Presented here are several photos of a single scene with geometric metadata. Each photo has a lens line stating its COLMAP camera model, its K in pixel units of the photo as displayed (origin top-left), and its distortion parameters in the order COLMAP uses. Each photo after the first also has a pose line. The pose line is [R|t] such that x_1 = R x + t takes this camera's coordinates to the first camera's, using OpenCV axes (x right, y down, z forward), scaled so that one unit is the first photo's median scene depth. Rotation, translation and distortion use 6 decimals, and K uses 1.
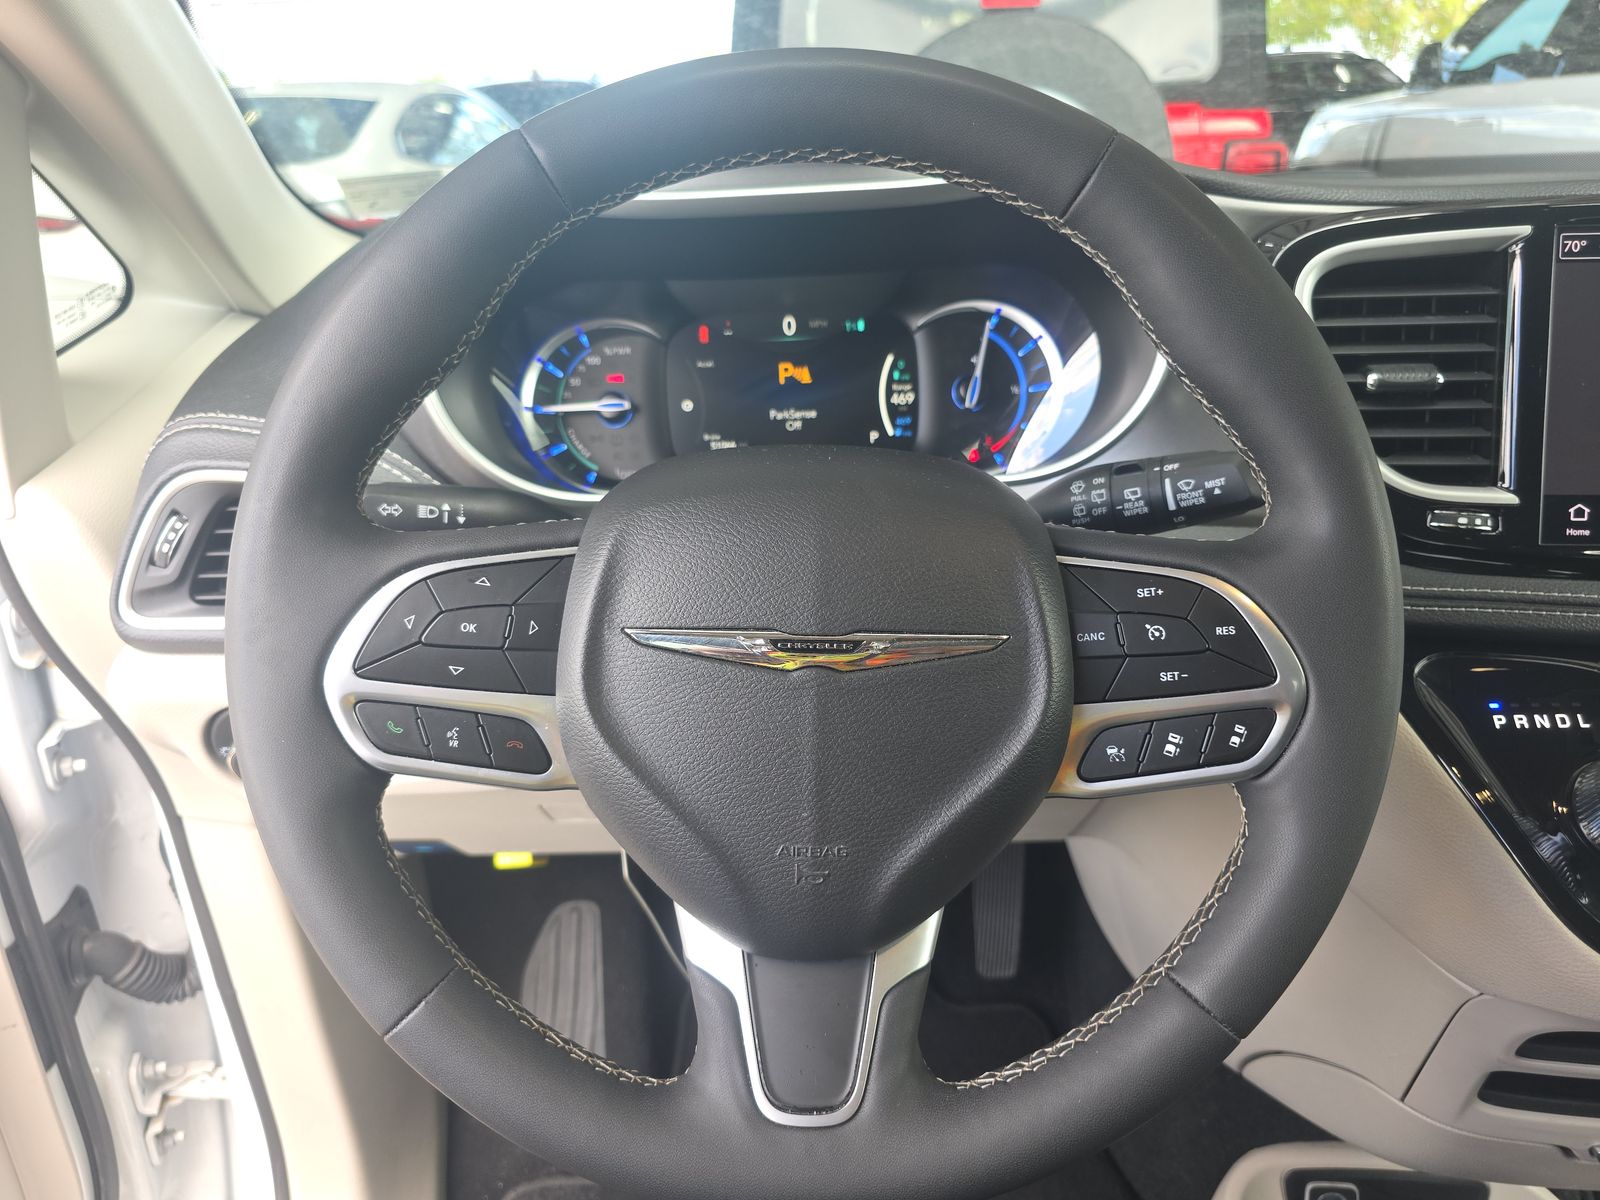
lens RADIAL K [[1067.7, 0, 785.4], [0, 1067.7, 611.0], [0, 0, 1]] dist [0.030819, -0.022396]
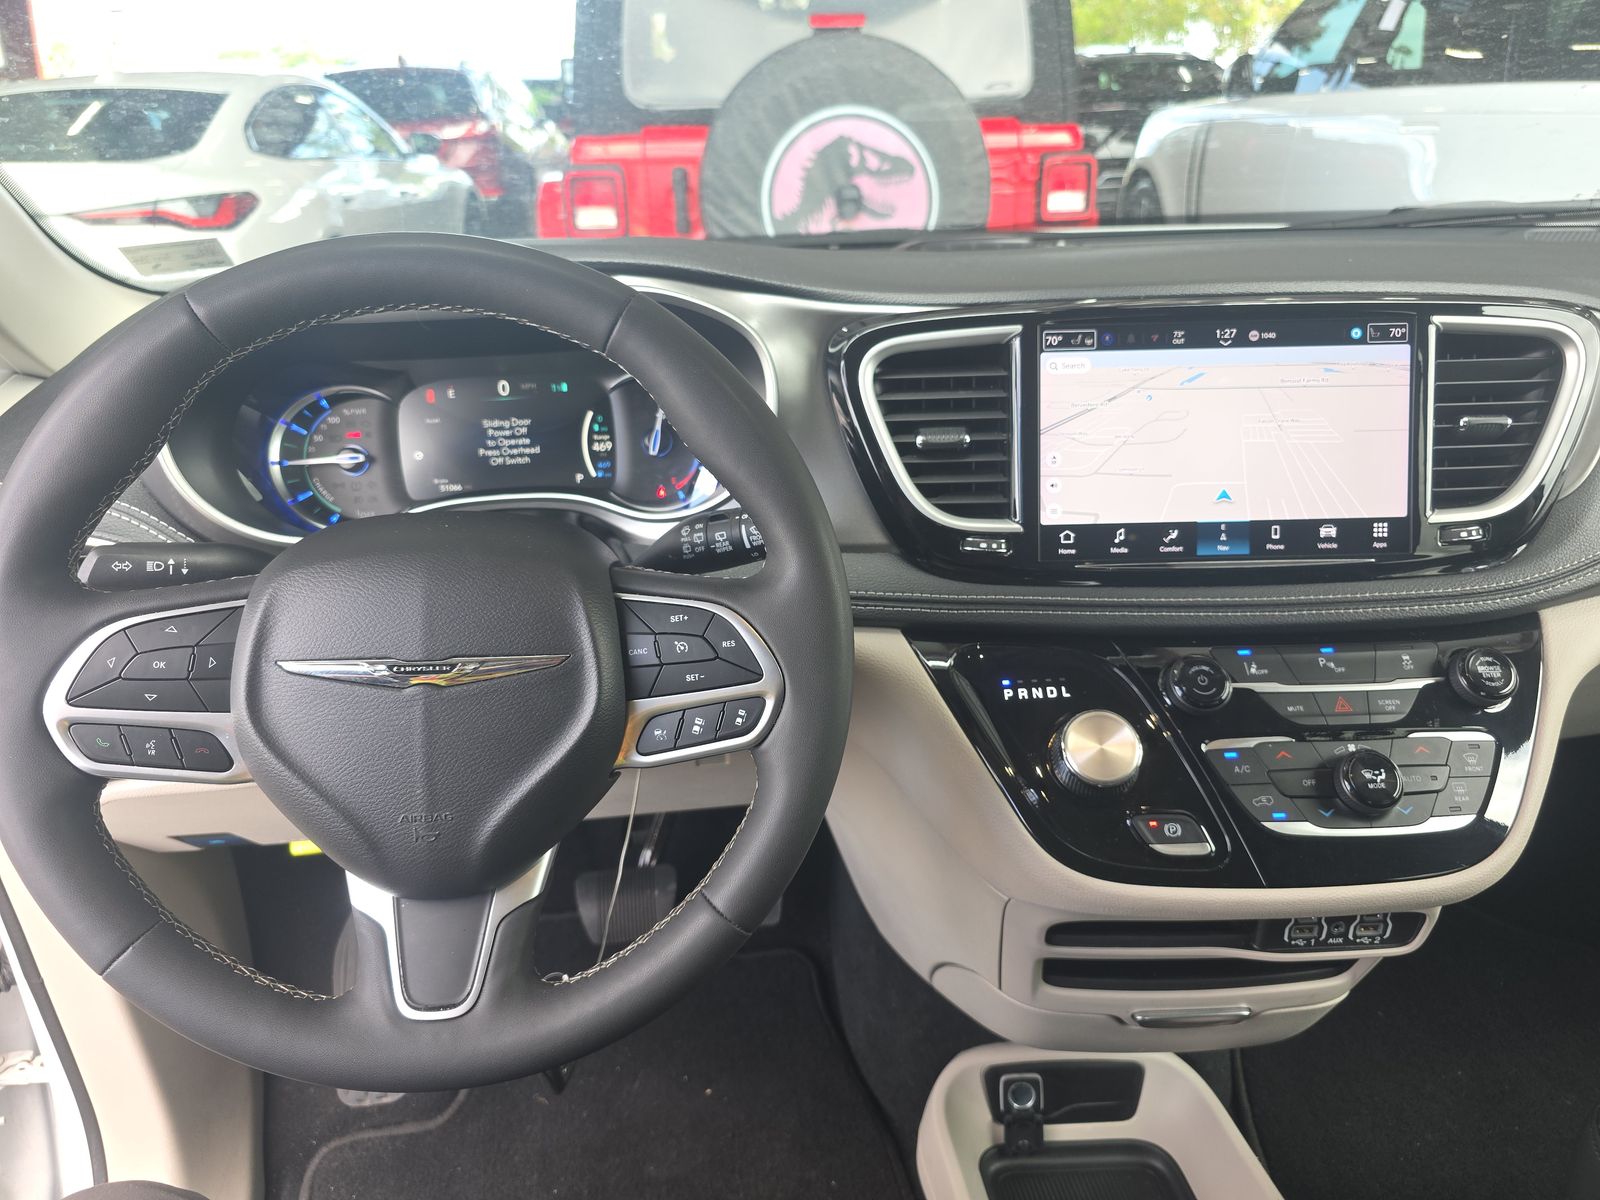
lens RADIAL K [[1067.7, 0, 798.3], [0, 1067.7, 588.9], [0, 0, 1]] dist [0.030819, -0.022396]
pose [[0.994419, -0.034180, 0.099813, 0.260910], [0.034436, 0.999407, -0.000842, -0.036043], [-0.099725, 0.004275, 0.995006, -0.294216]]
